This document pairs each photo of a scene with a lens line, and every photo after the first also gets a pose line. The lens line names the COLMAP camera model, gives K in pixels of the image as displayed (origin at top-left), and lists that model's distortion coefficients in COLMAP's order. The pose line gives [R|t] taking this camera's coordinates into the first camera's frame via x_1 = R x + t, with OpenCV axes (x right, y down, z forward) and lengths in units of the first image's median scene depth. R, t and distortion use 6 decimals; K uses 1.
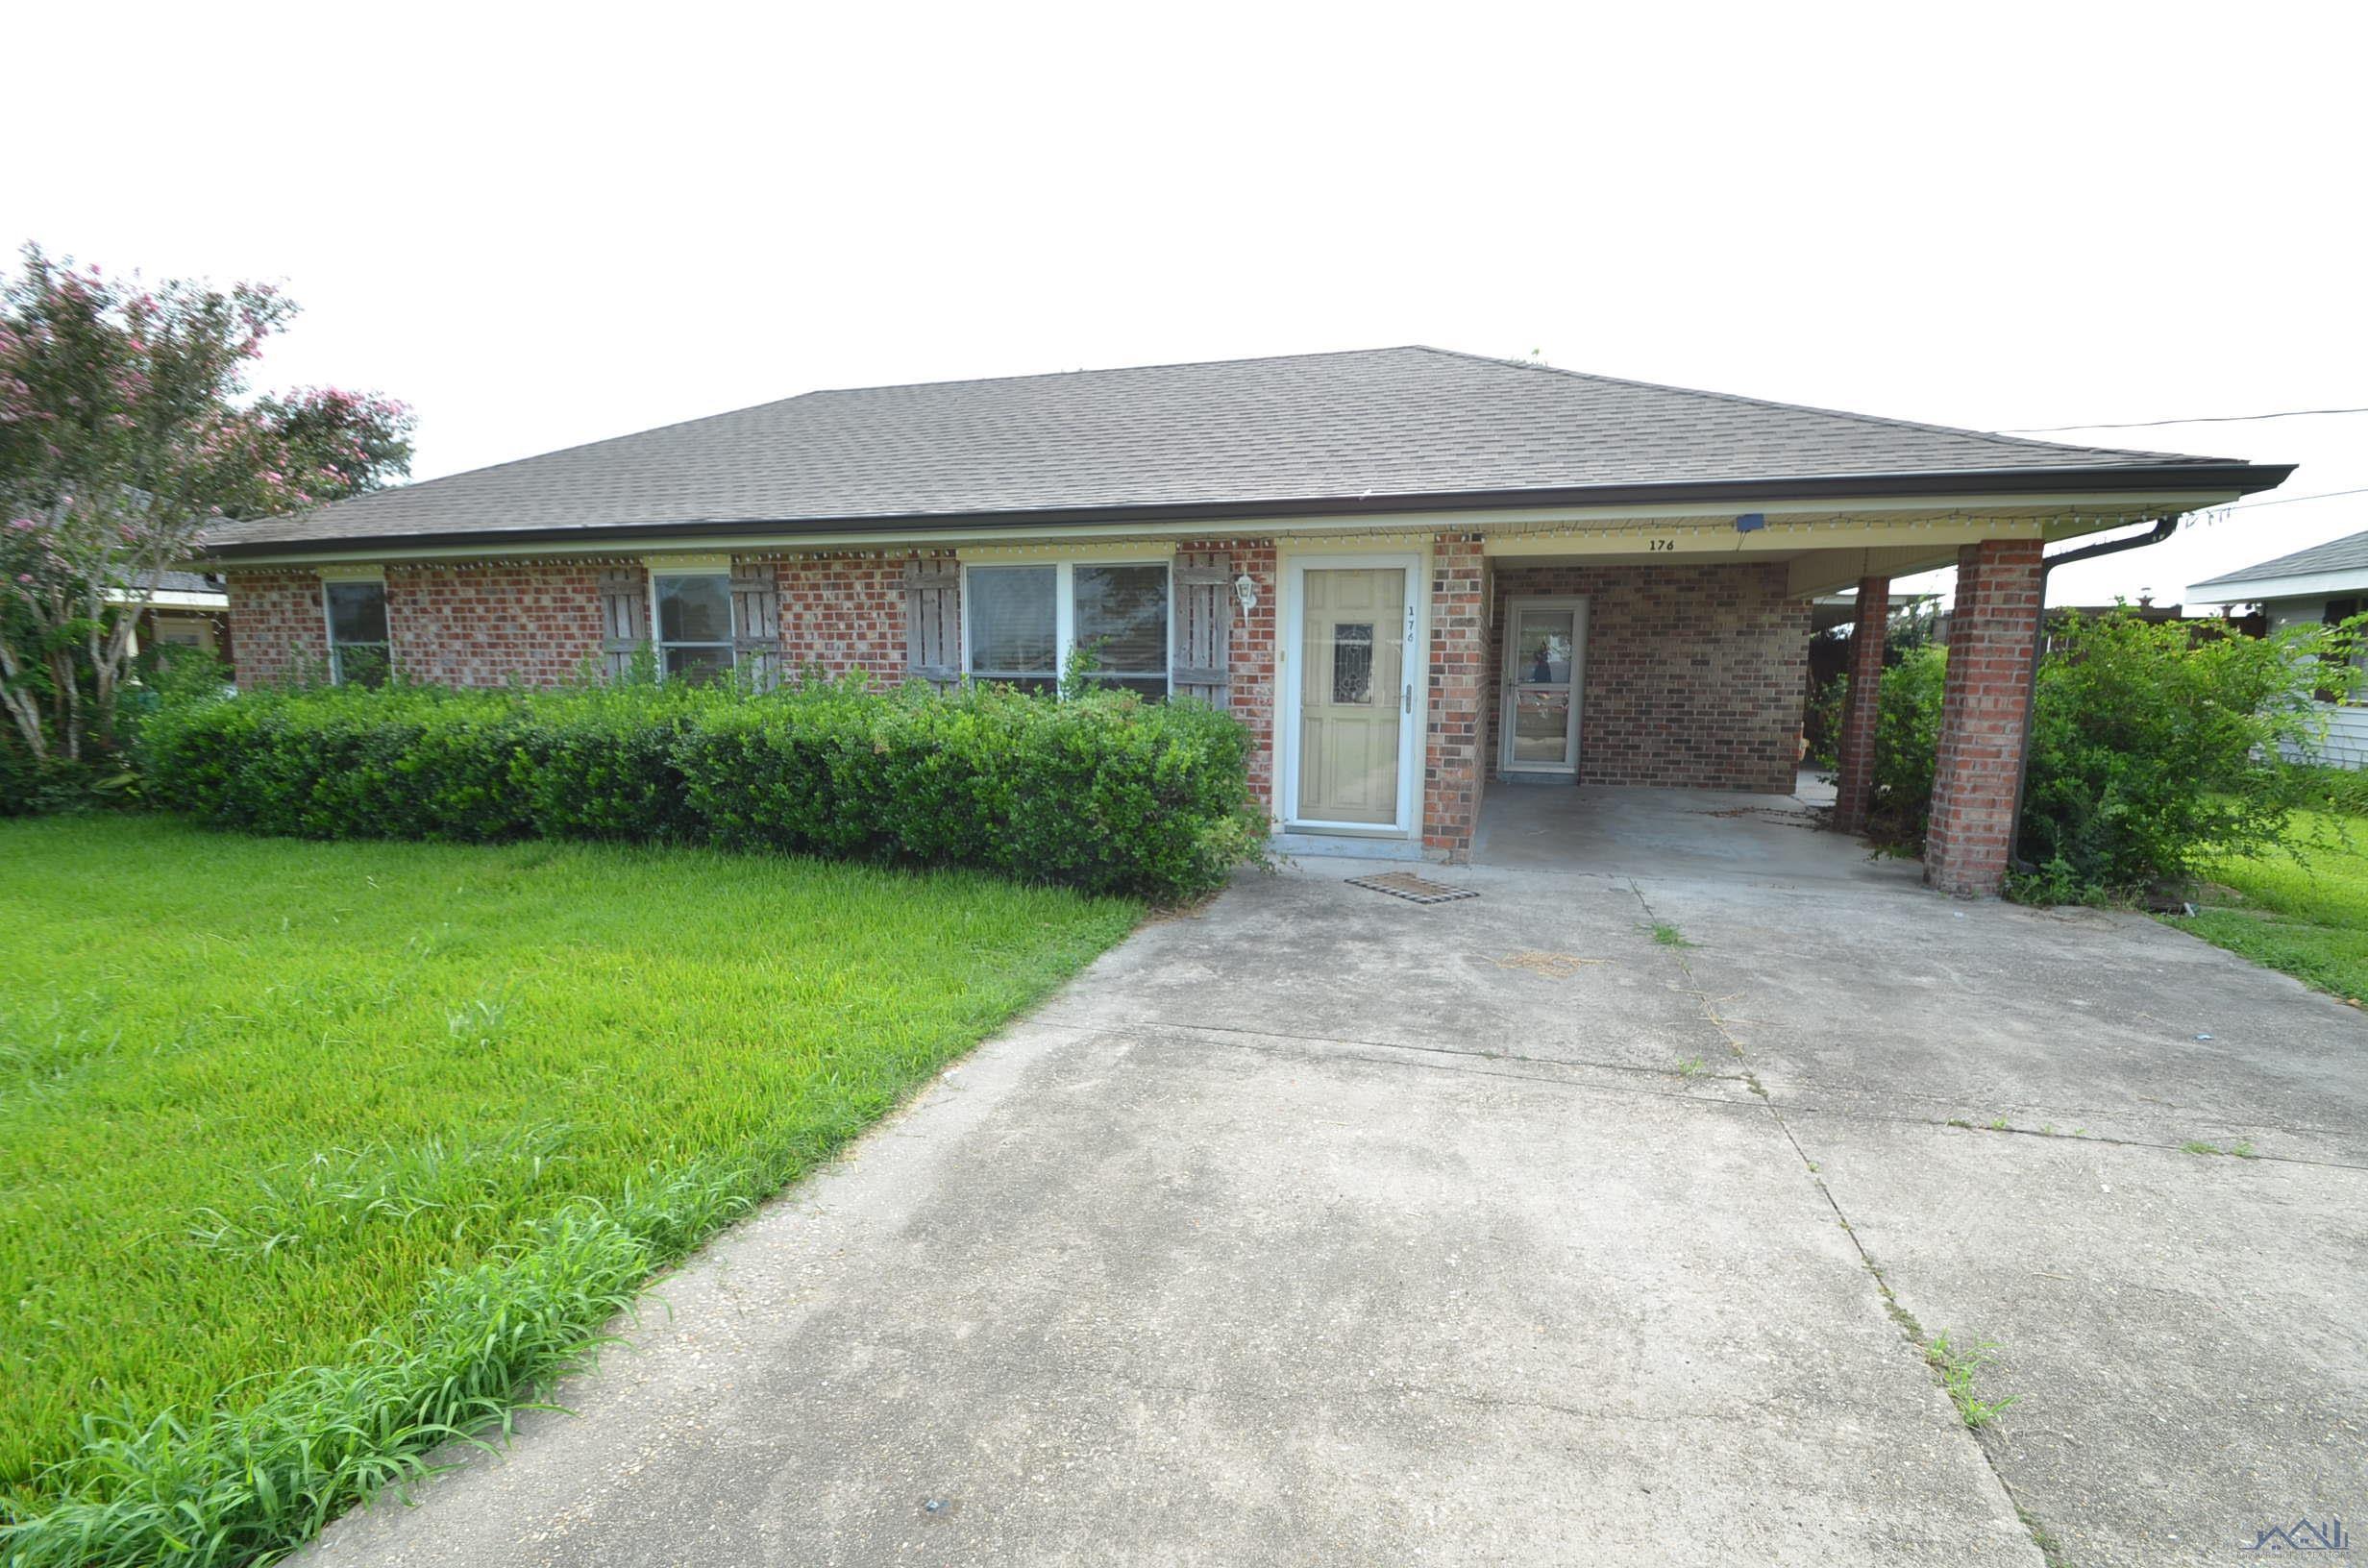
lens RADIAL K [[1025.6, 0, 1180.5], [0, 1025.6, 794.6], [0, 0, 1]] dist [-0.002299, -0.005730]
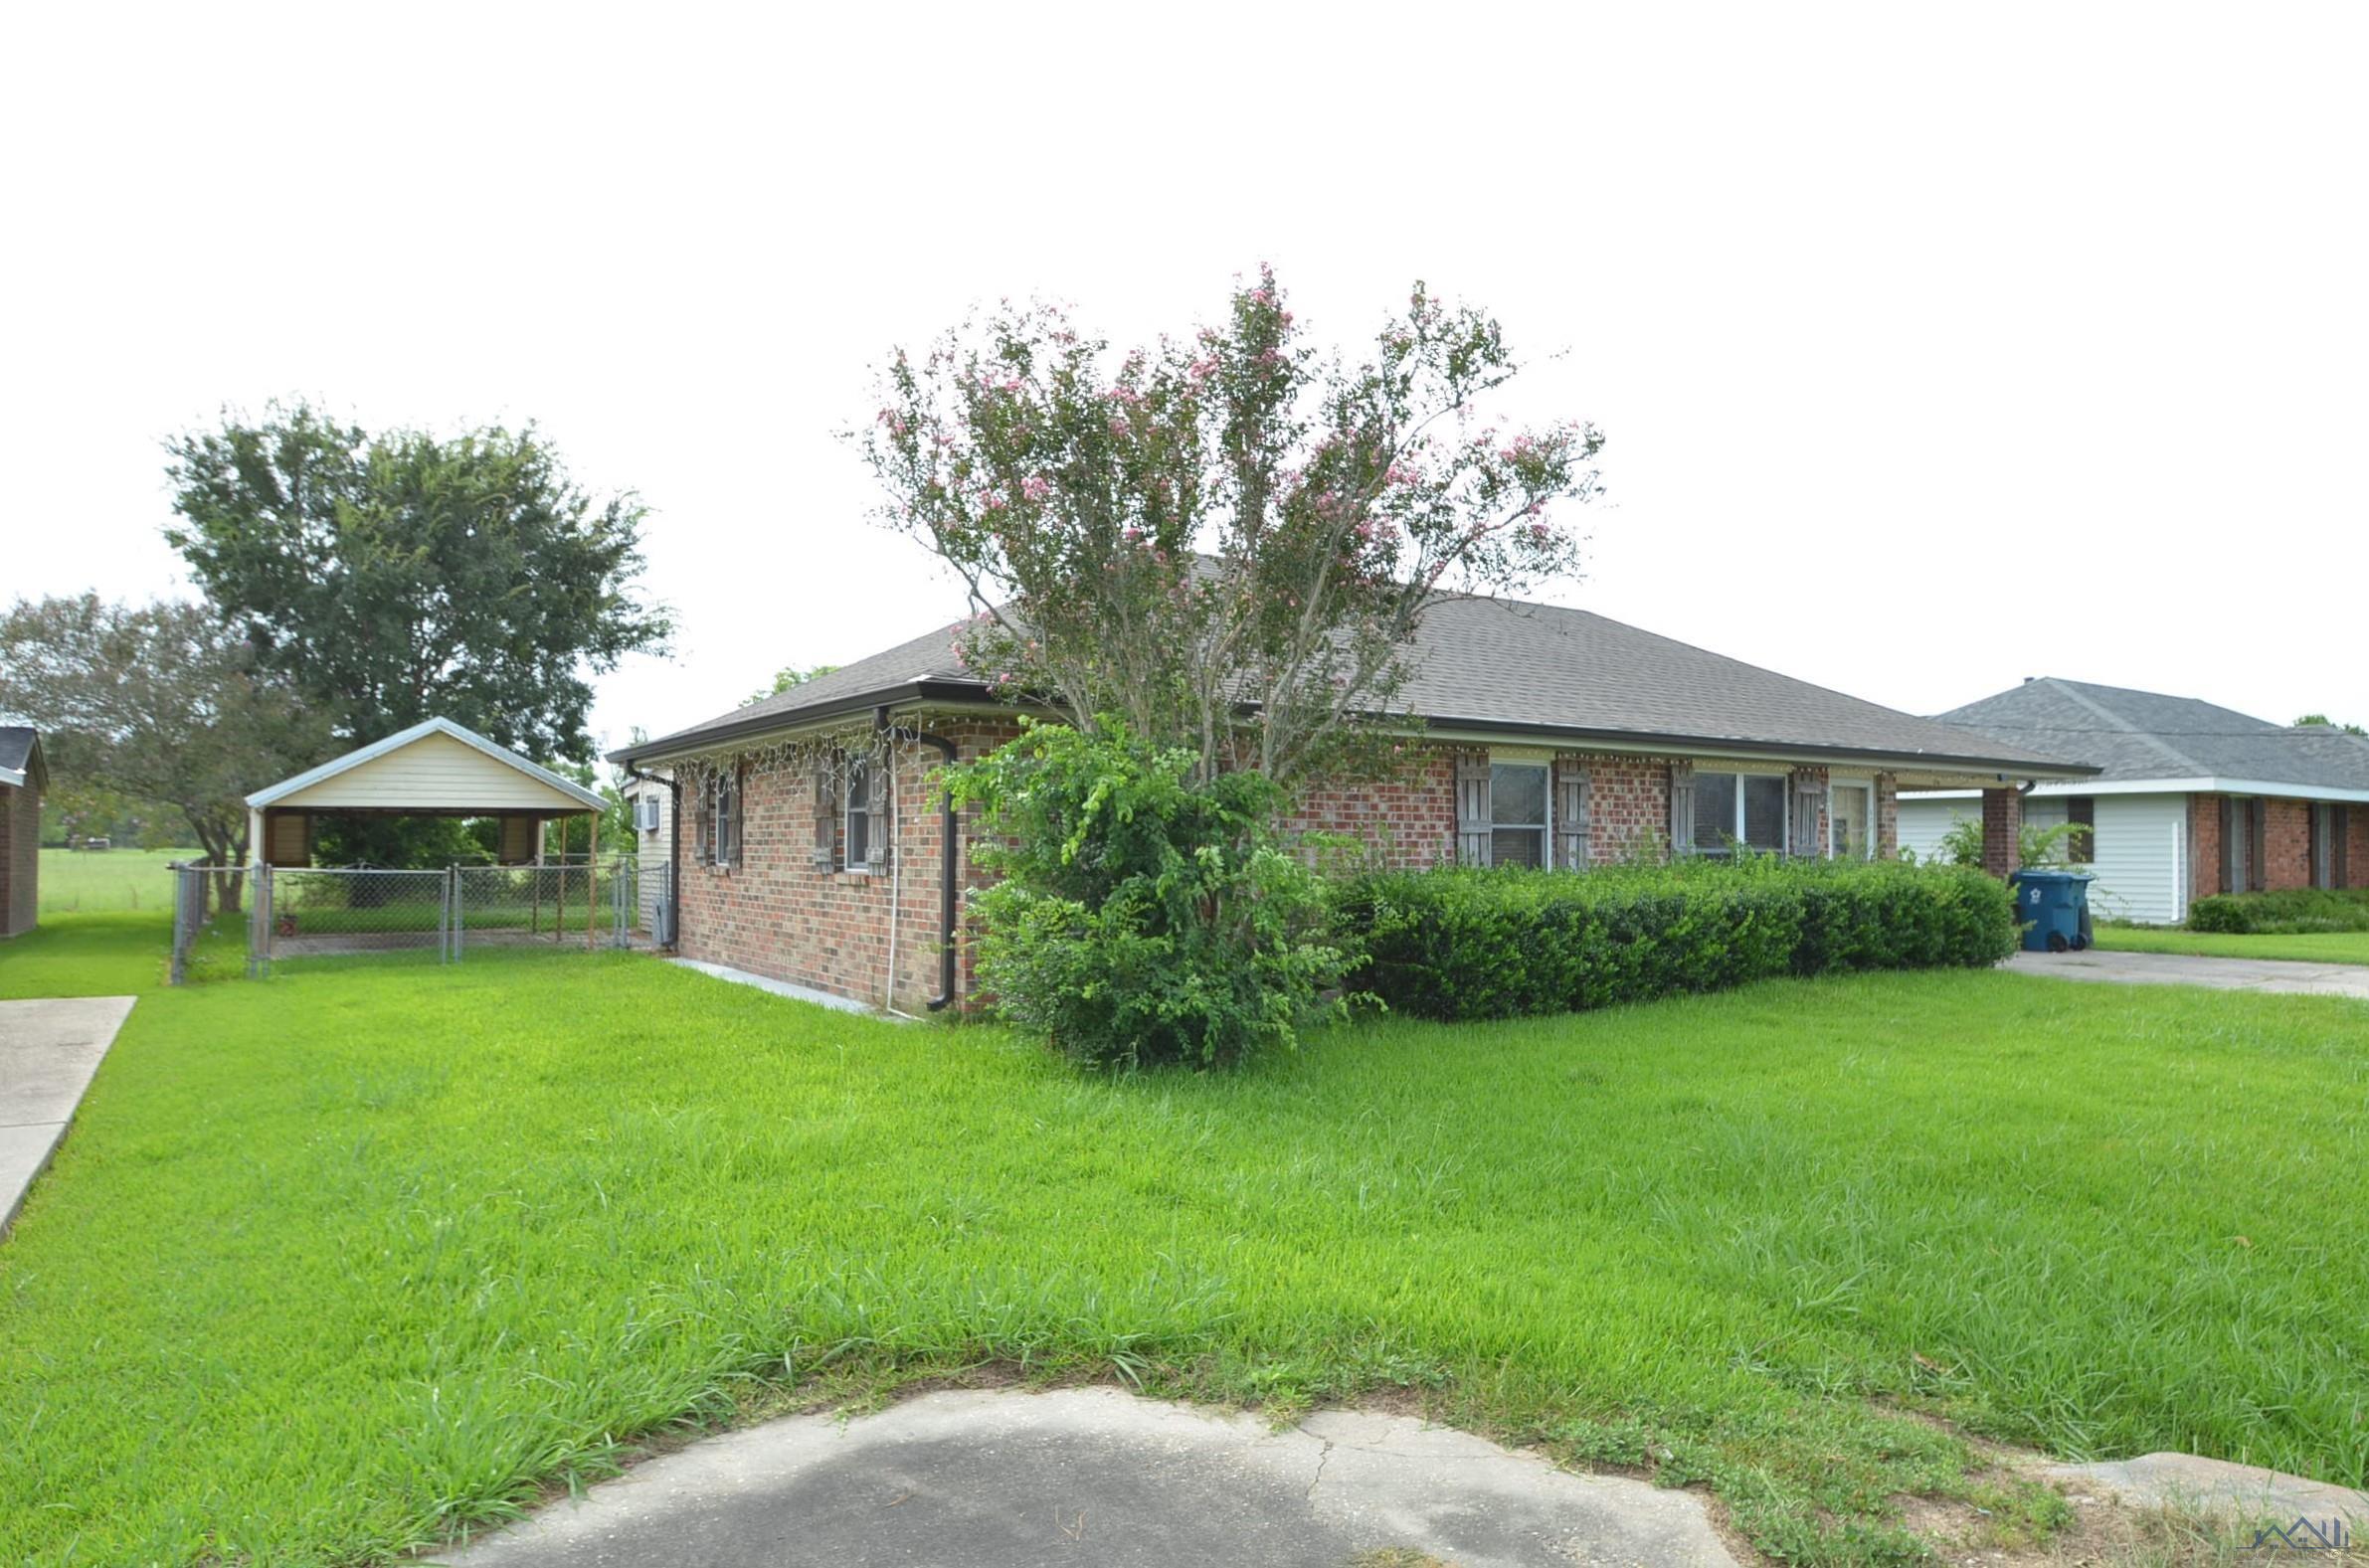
lens RADIAL K [[1356.7, 0, 1179.9], [0, 1356.7, 791.3], [0, 0, 1]] dist [0.001296, -0.000101]
pose [[0.625864, 0.026321, 0.779488, -1.795677], [0.104530, 0.987583, -0.117277, -0.049318], [-0.772896, 0.154879, 0.615341, 0.365717]]
